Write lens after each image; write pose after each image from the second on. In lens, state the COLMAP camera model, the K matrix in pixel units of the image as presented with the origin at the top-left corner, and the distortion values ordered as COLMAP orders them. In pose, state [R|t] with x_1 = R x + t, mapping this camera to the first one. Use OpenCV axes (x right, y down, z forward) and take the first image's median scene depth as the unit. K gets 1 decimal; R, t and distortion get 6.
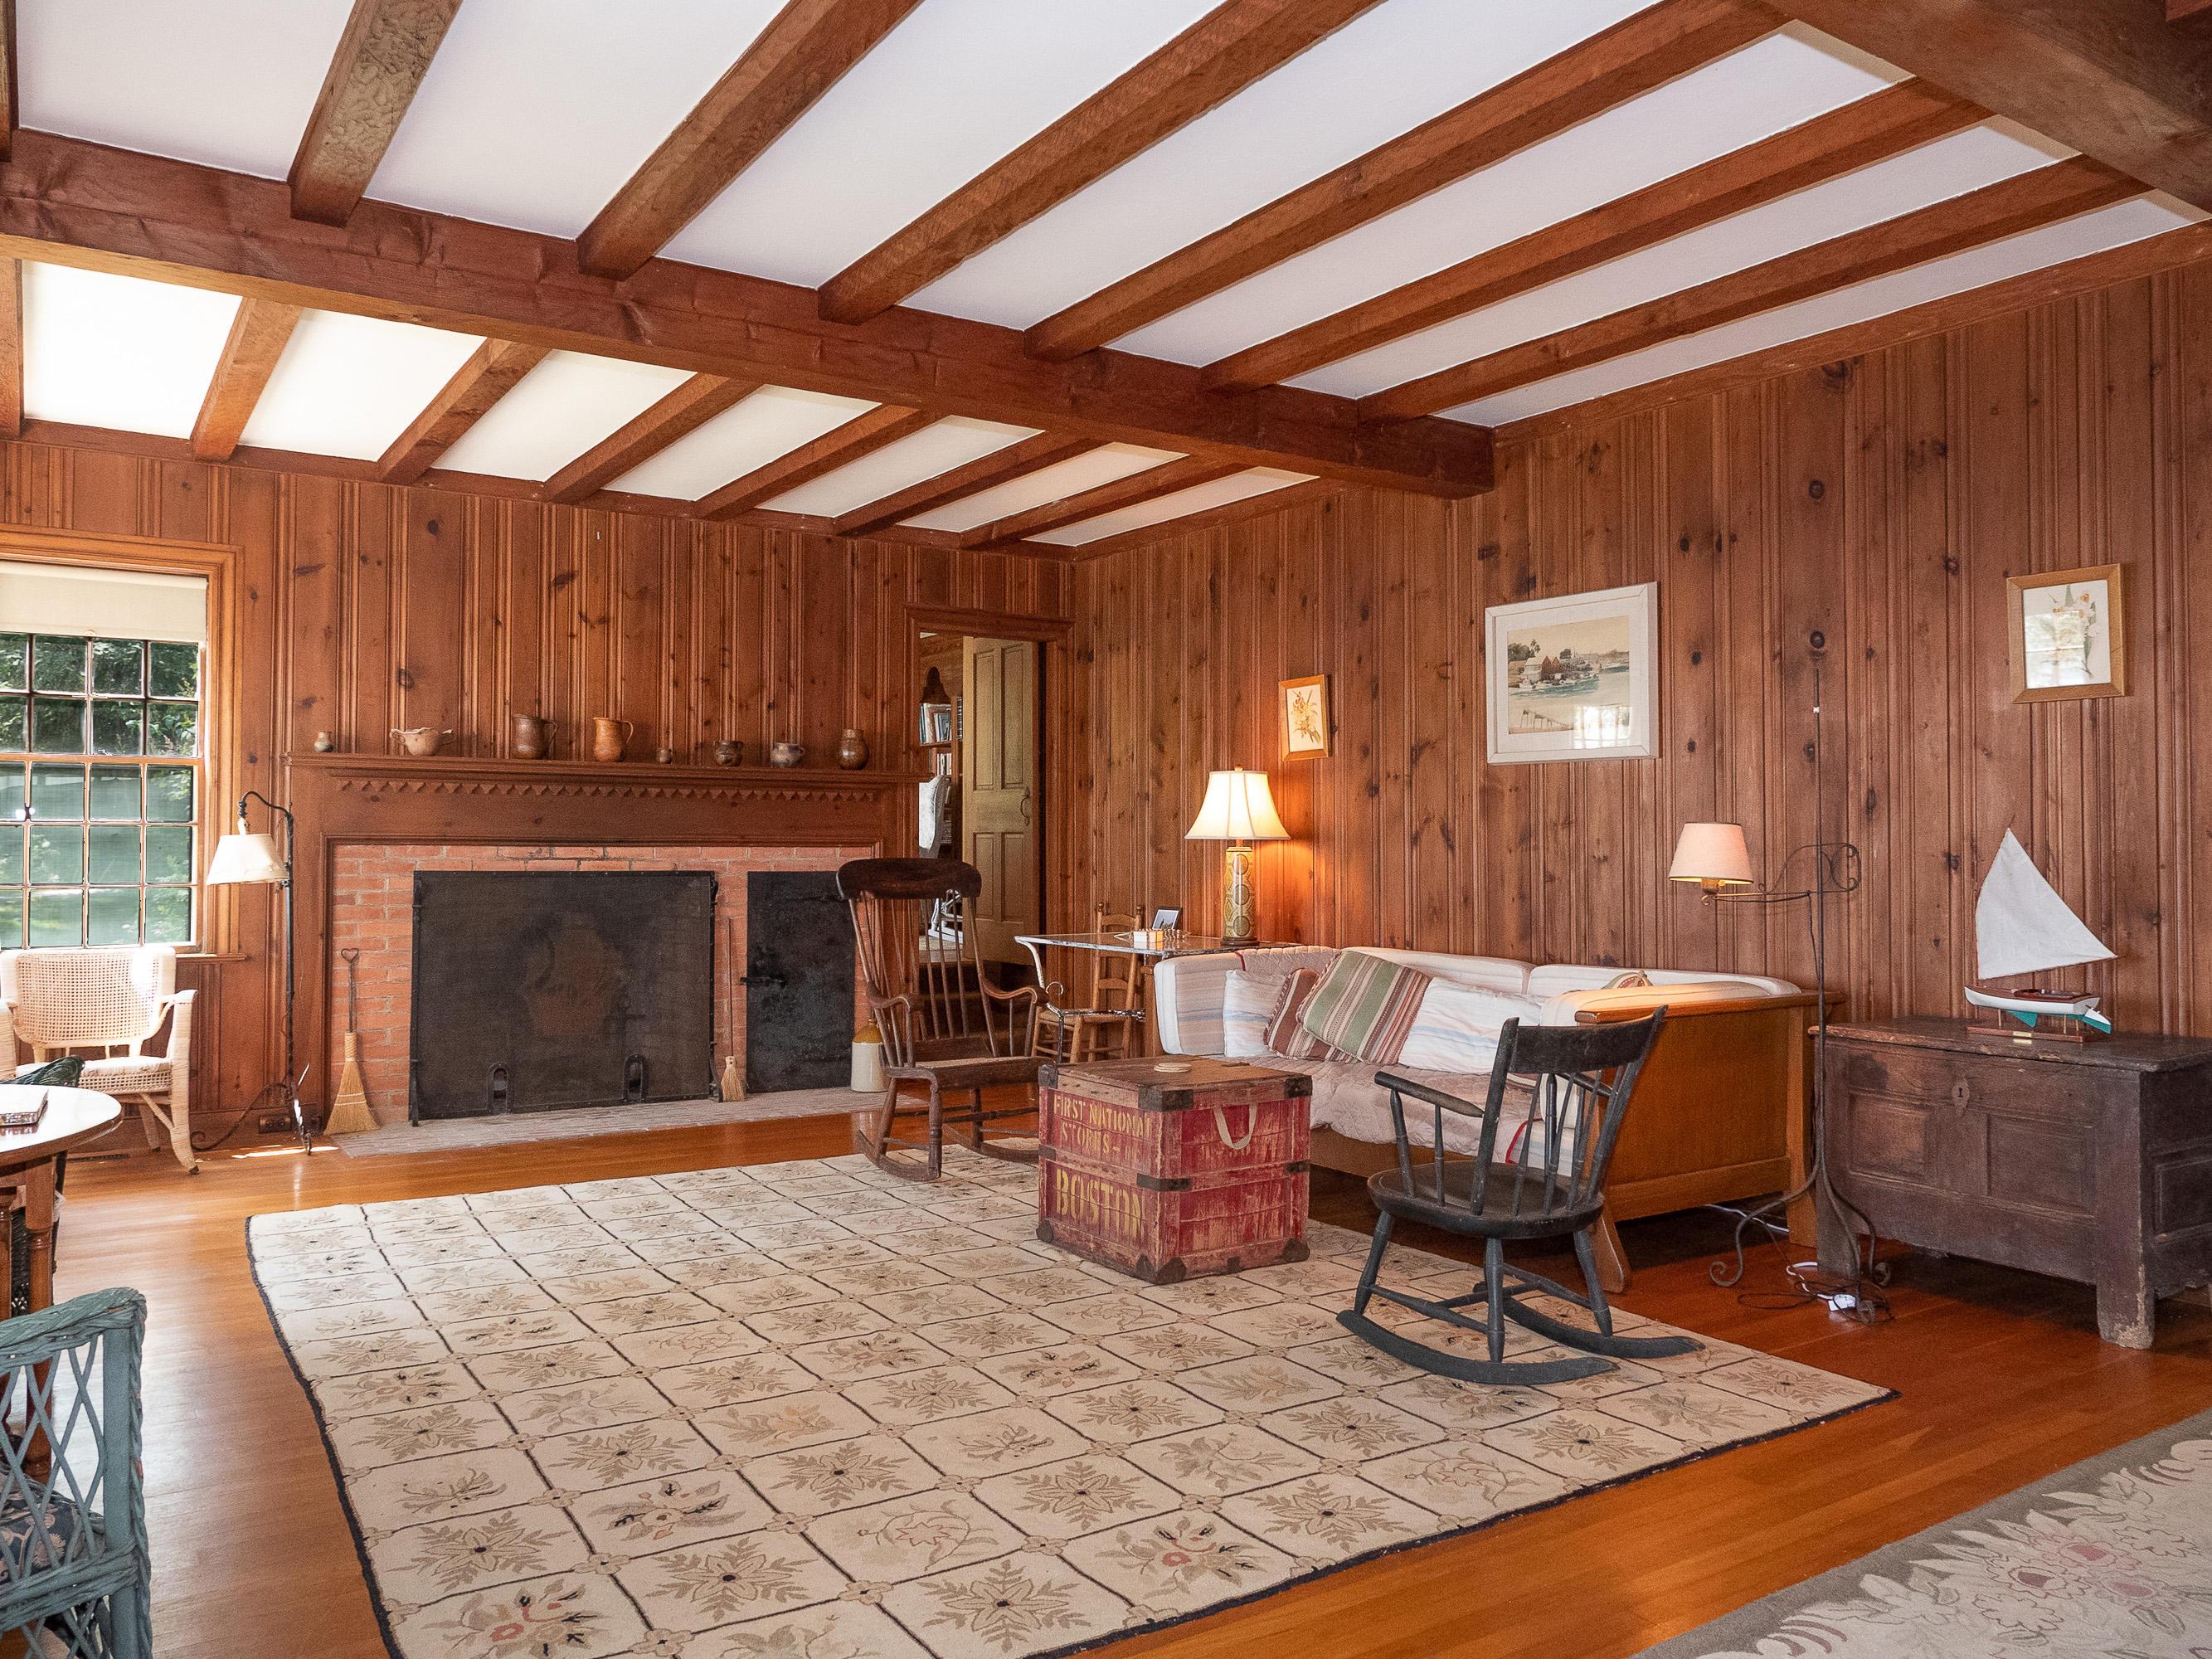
lens RADIAL K [[1643.1, 0, 1110.7], [0, 1643.1, 828.1], [0, 0, 1]] dist [-0.020719, 0.007067]
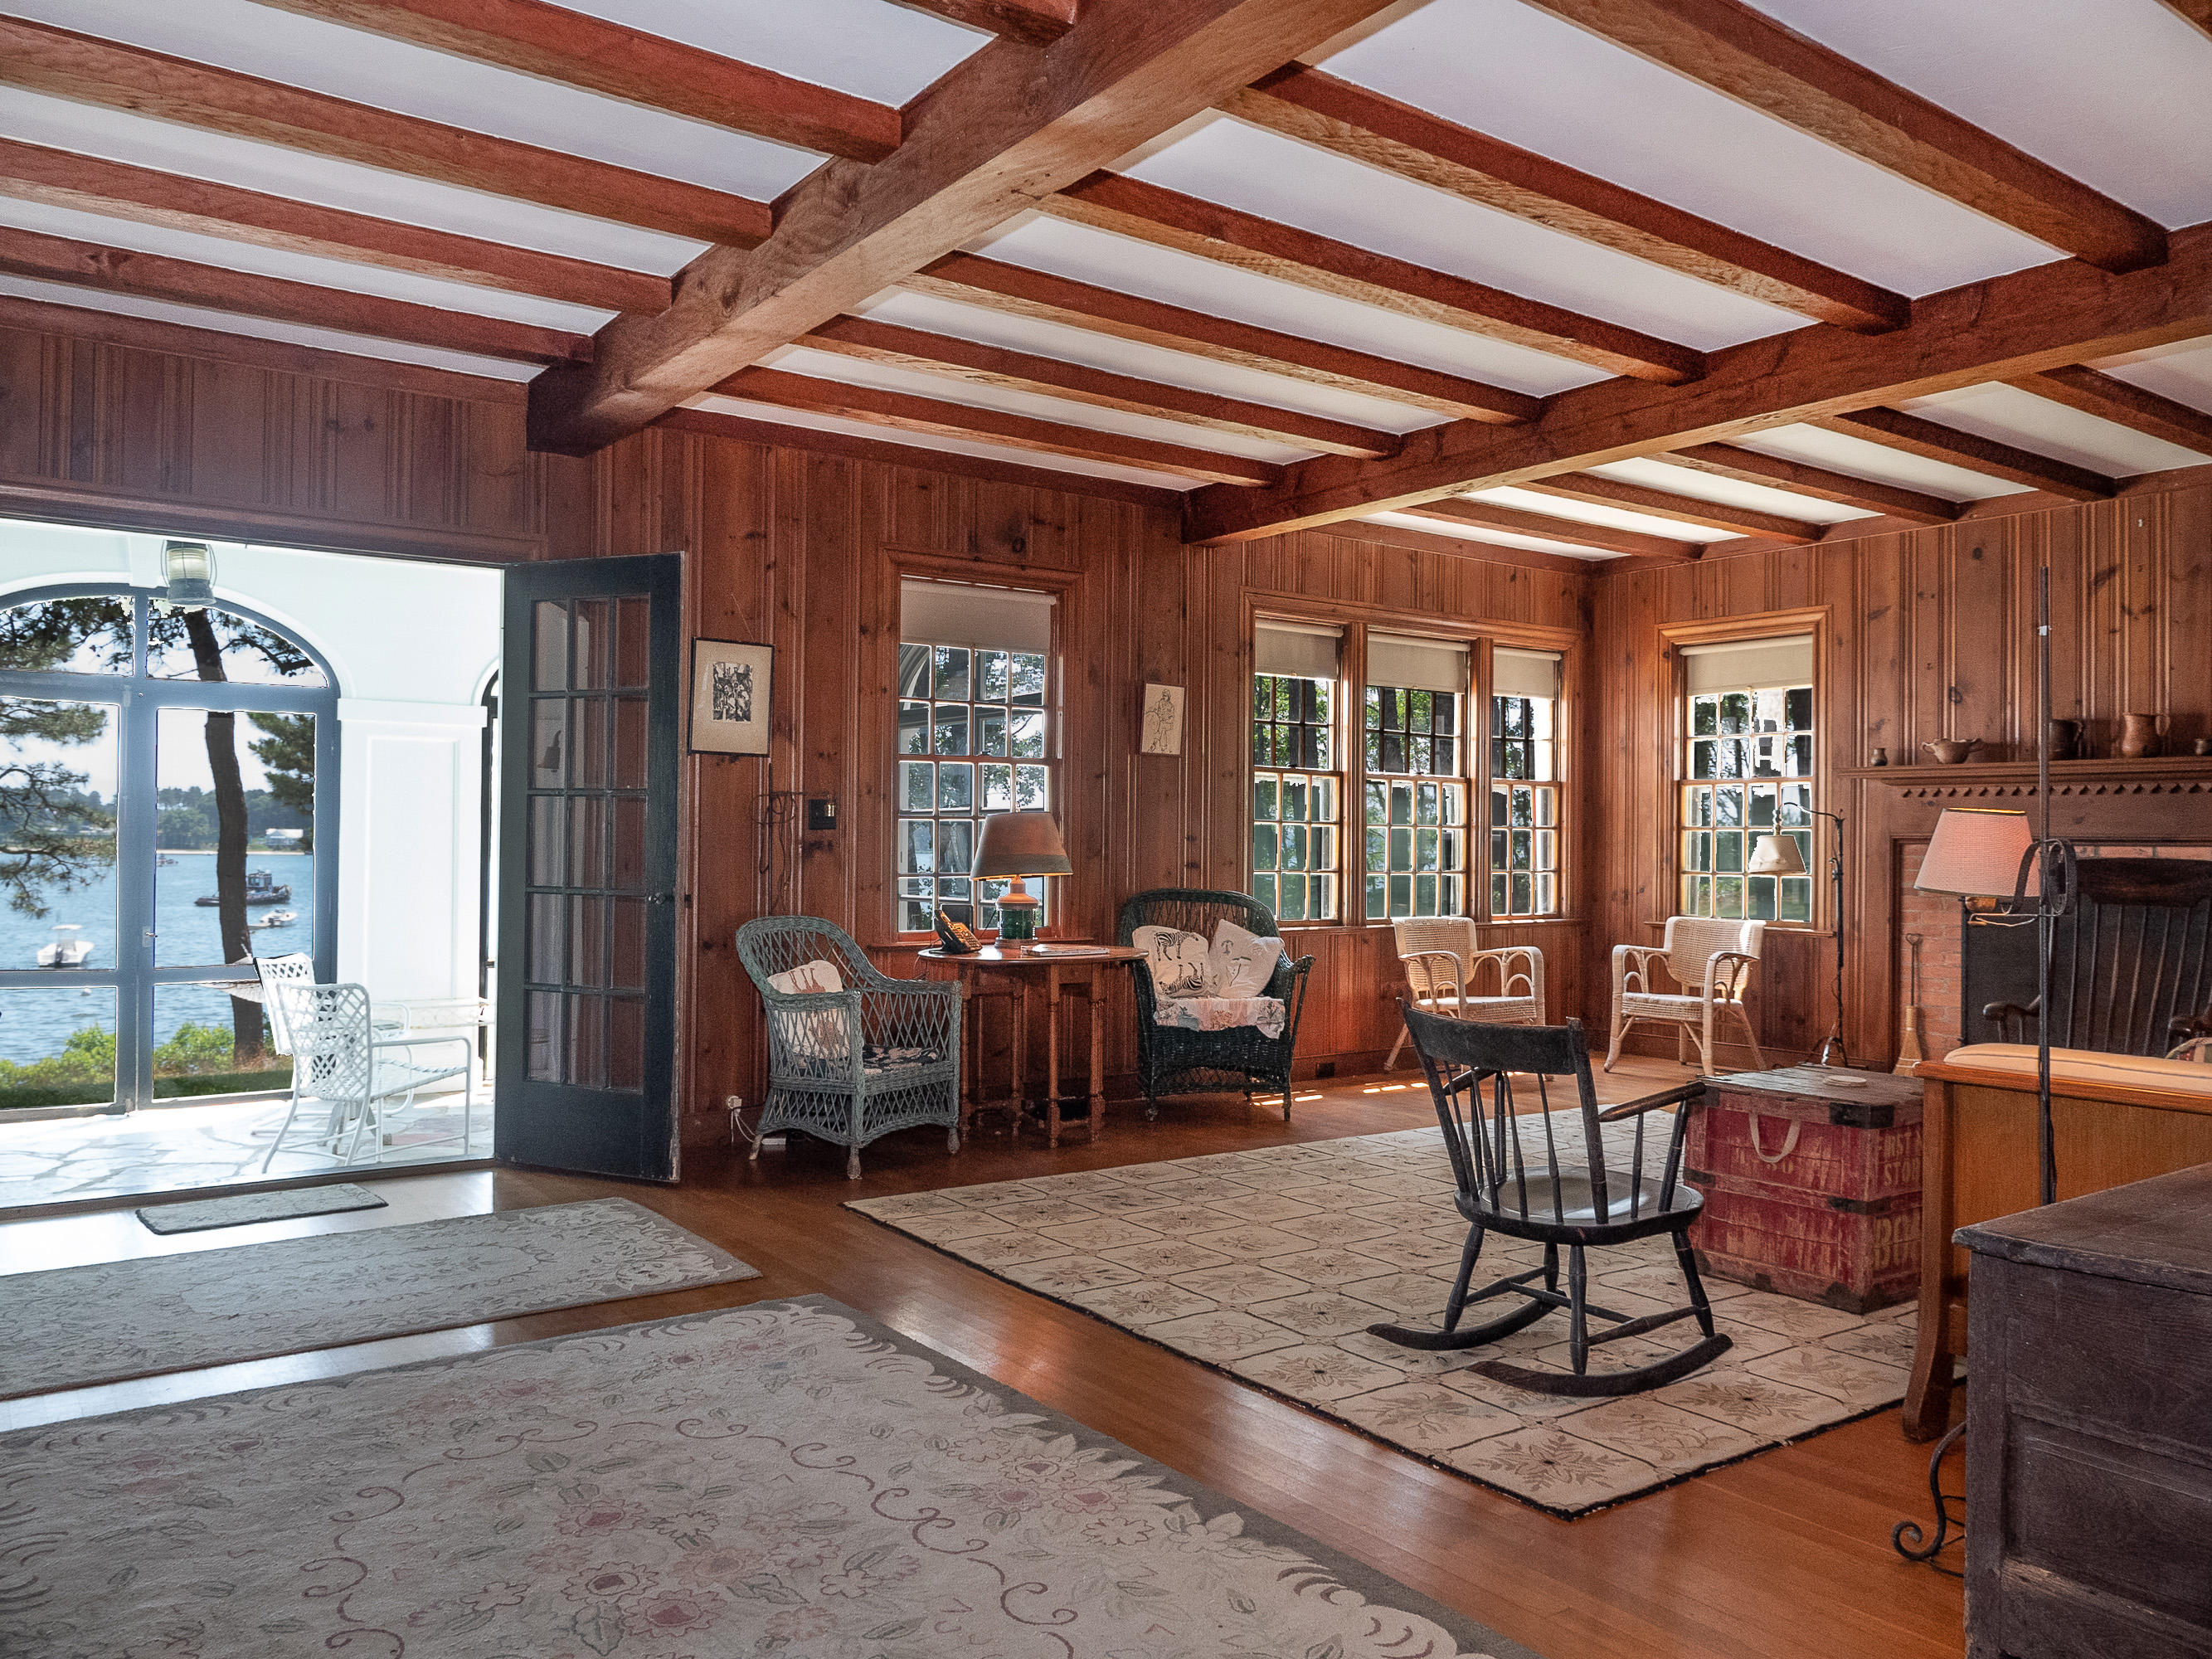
lens RADIAL K [[1643.1, 0, 1110.7], [0, 1643.1, 828.1], [0, 0, 1]] dist [-0.020719, 0.007067]
pose [[0.036374, -0.009566, -0.999292, 1.191382], [0.007106, 0.999931, -0.009314, 0.010169], [0.999313, -0.006762, 0.036440, 0.691644]]
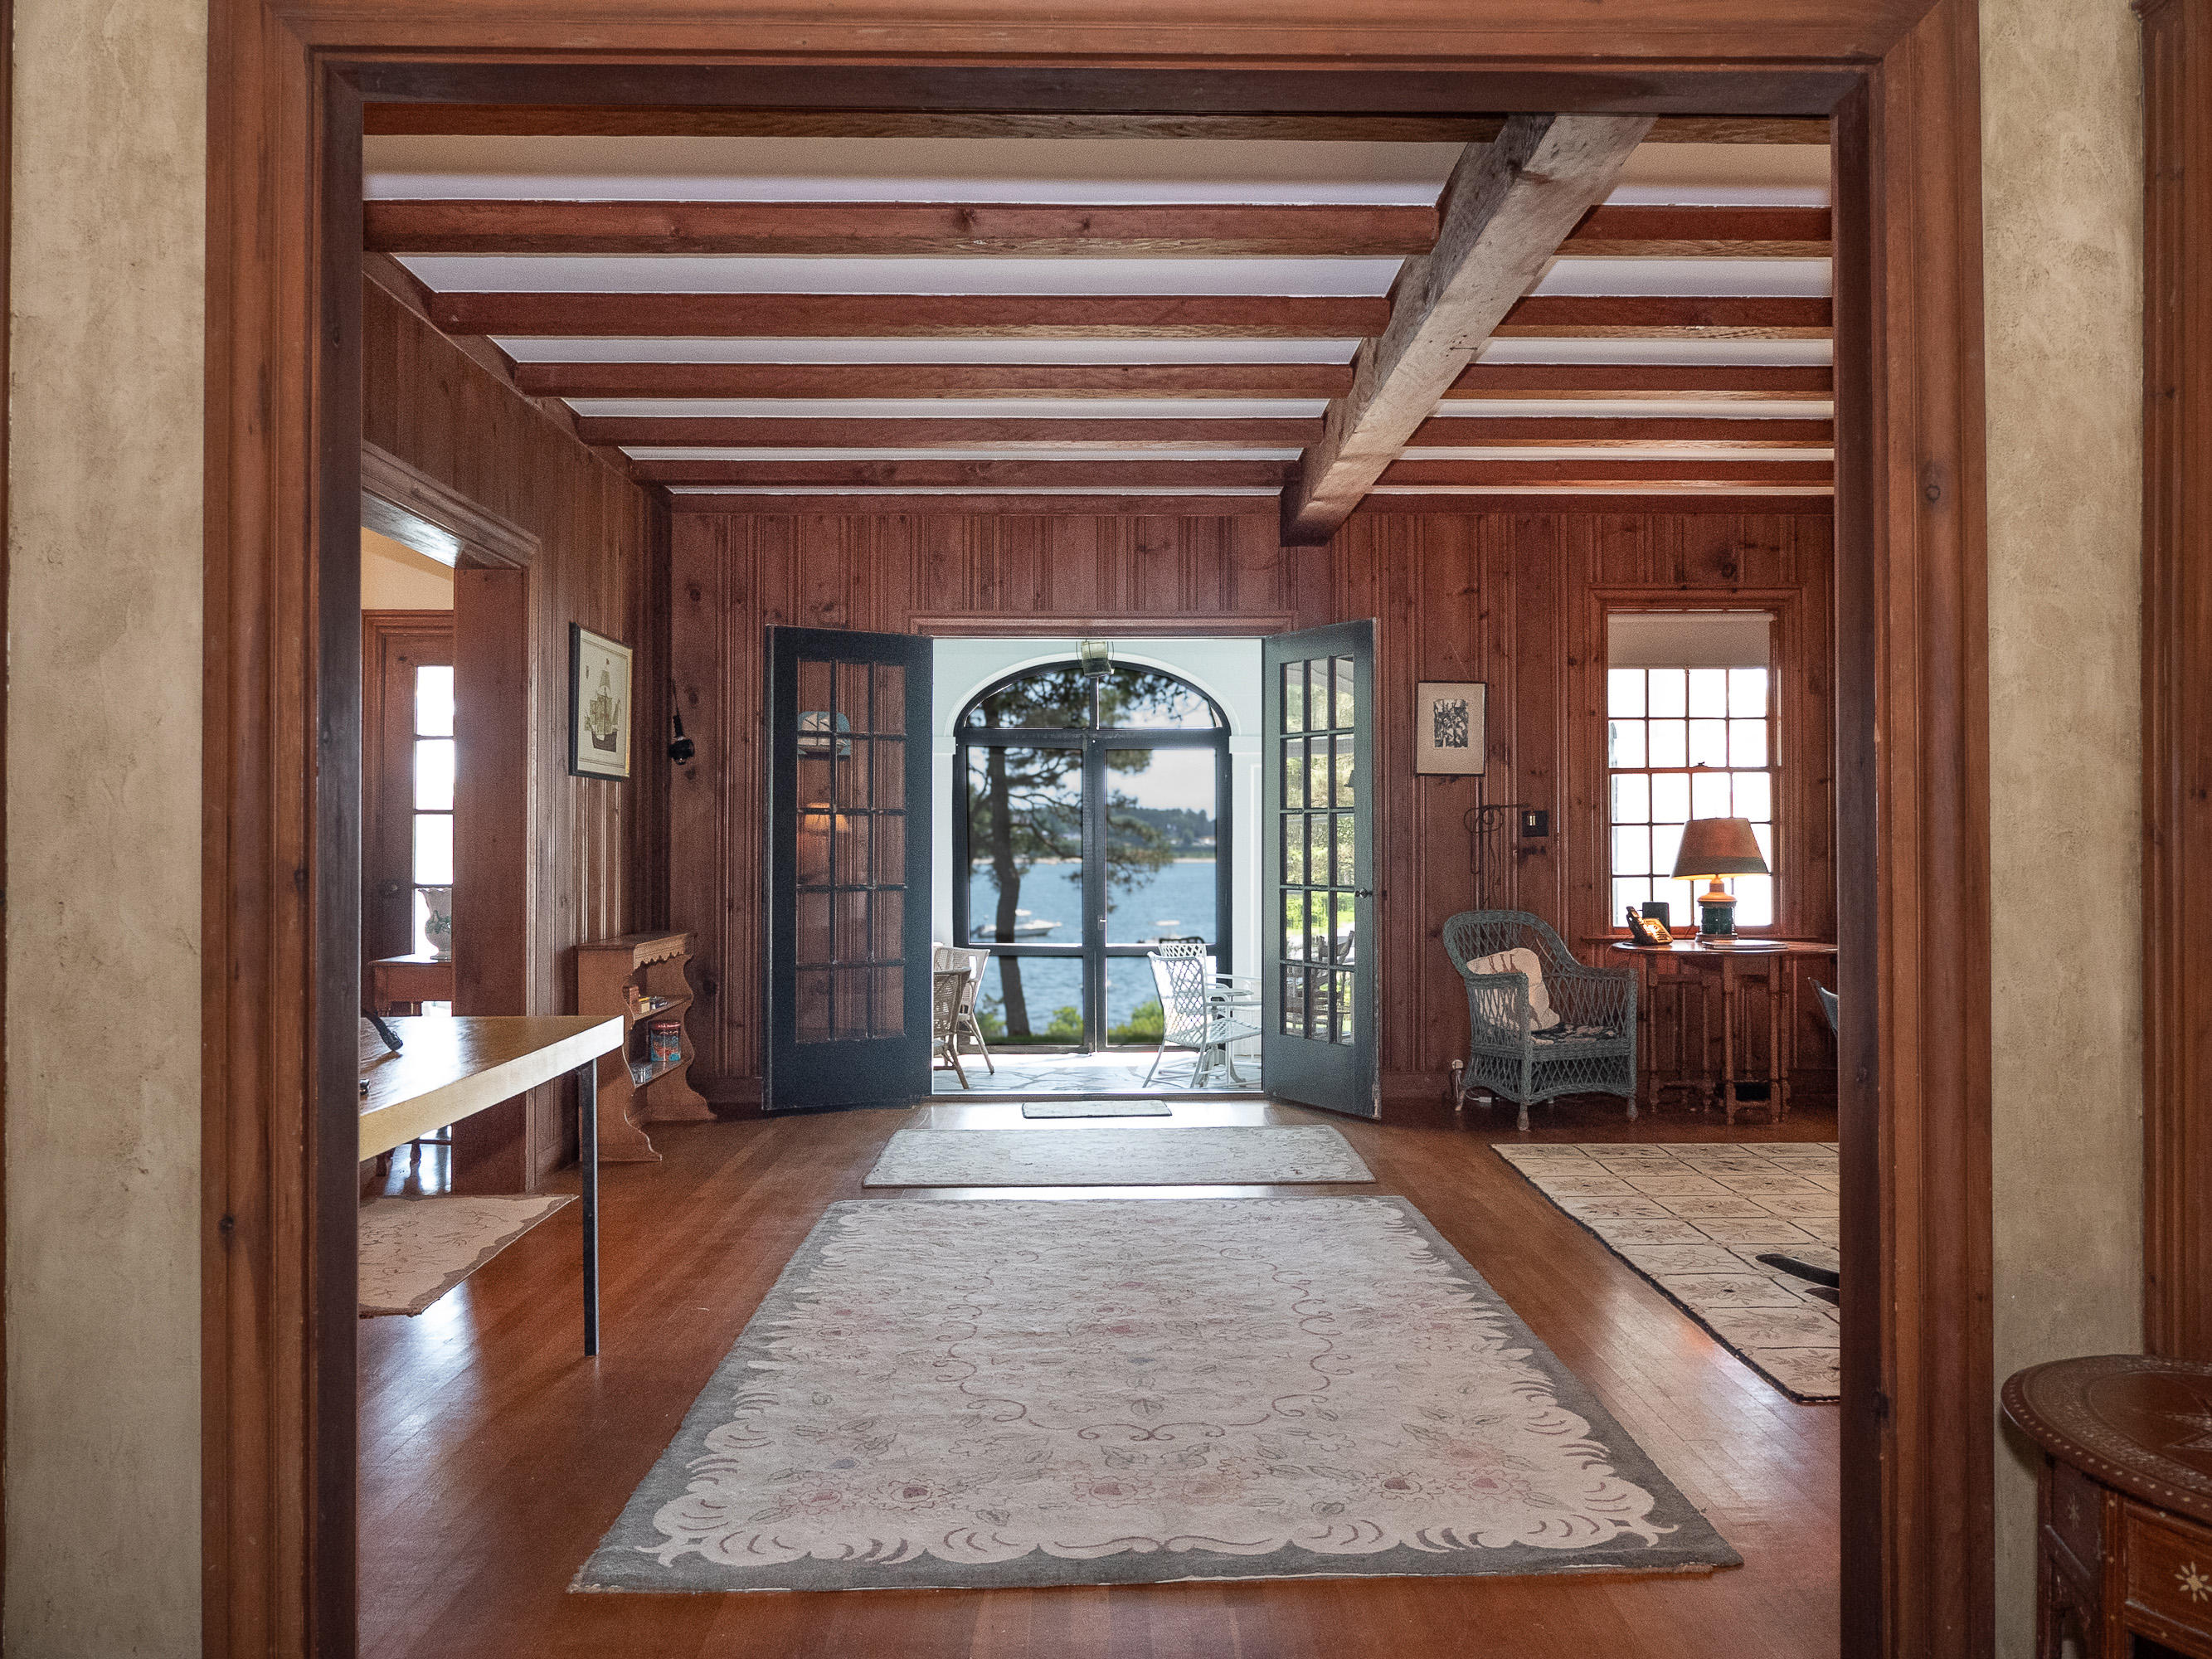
lens RADIAL K [[1643.1, 0, 1110.7], [0, 1643.1, 828.1], [0, 0, 1]] dist [-0.020719, 0.007067]
pose [[-0.544451, -0.008238, -0.838752, 1.421473], [0.015384, 0.999685, -0.019805, 0.014891], [0.838652, -0.023687, -0.544153, 1.109060]]
